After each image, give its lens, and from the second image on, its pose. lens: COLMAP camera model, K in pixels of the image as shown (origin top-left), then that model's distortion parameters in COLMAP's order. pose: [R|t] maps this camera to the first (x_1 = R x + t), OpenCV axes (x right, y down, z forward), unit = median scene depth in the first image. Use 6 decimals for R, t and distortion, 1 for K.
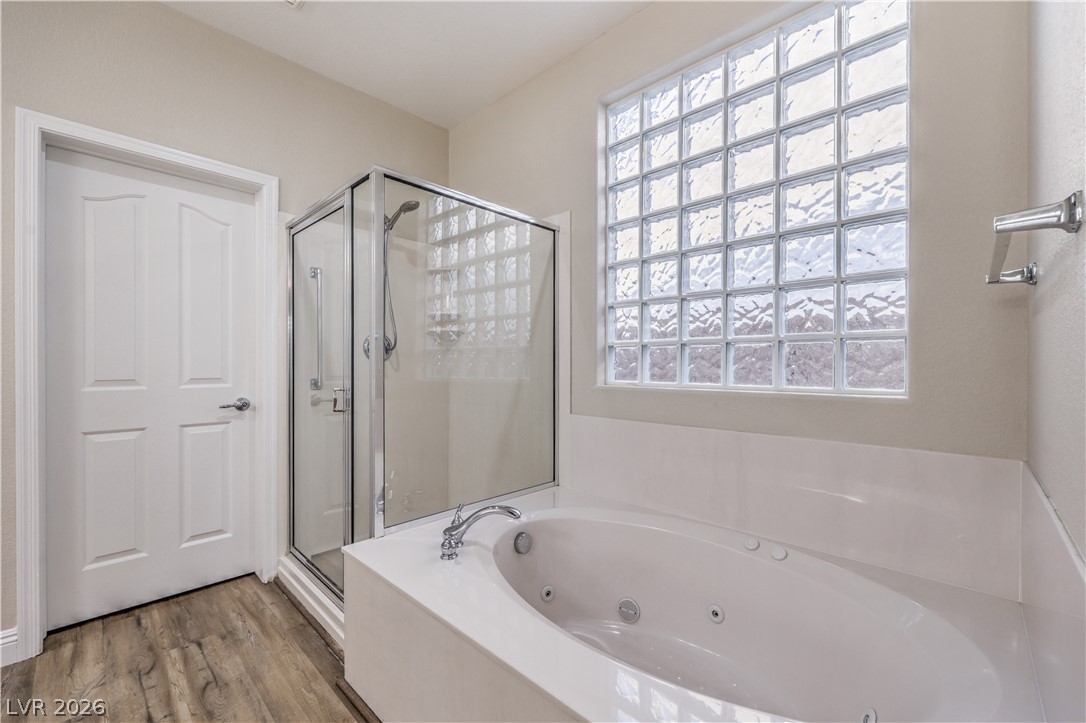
lens RADIAL K [[437.4, 0, 545.9], [0, 437.4, 358.0], [0, 0, 1]] dist [-0.000889, -0.000127]
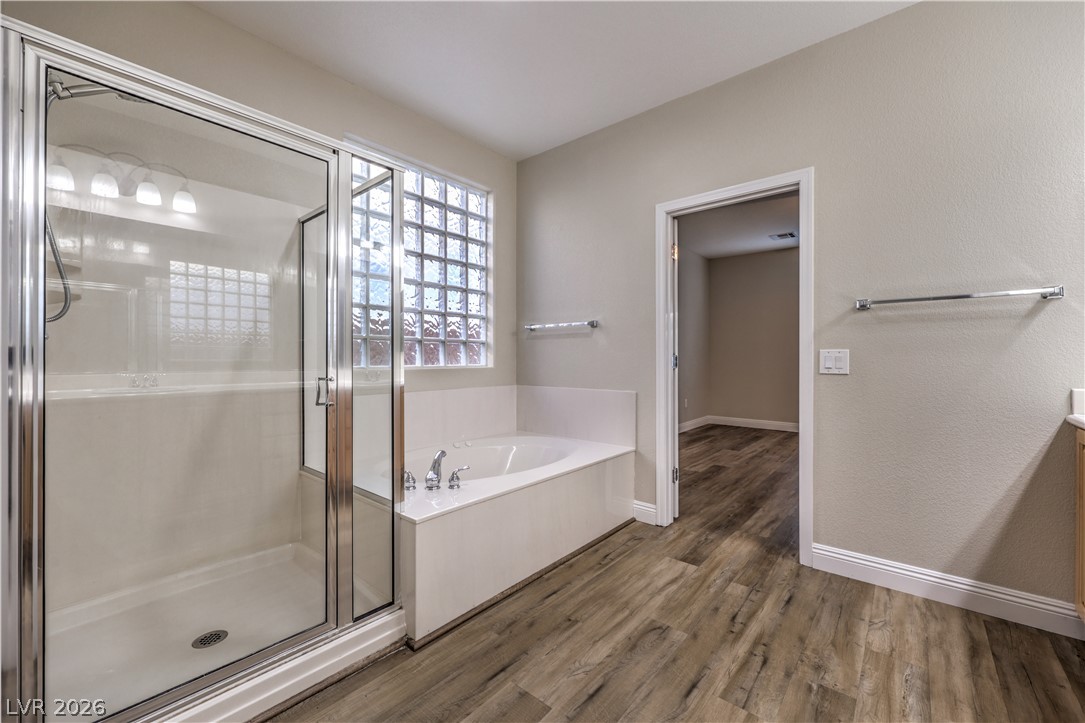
lens RADIAL K [[437.0, 0, 545.4], [0, 437.0, 358.0], [0, 0, 1]] dist [-0.000889, -0.000127]
pose [[-0.065513, 0.007234, 0.997826, -1.438958], [-0.001394, 0.999972, -0.007341, 0.046002], [-0.997851, -0.001872, -0.065501, 0.703111]]
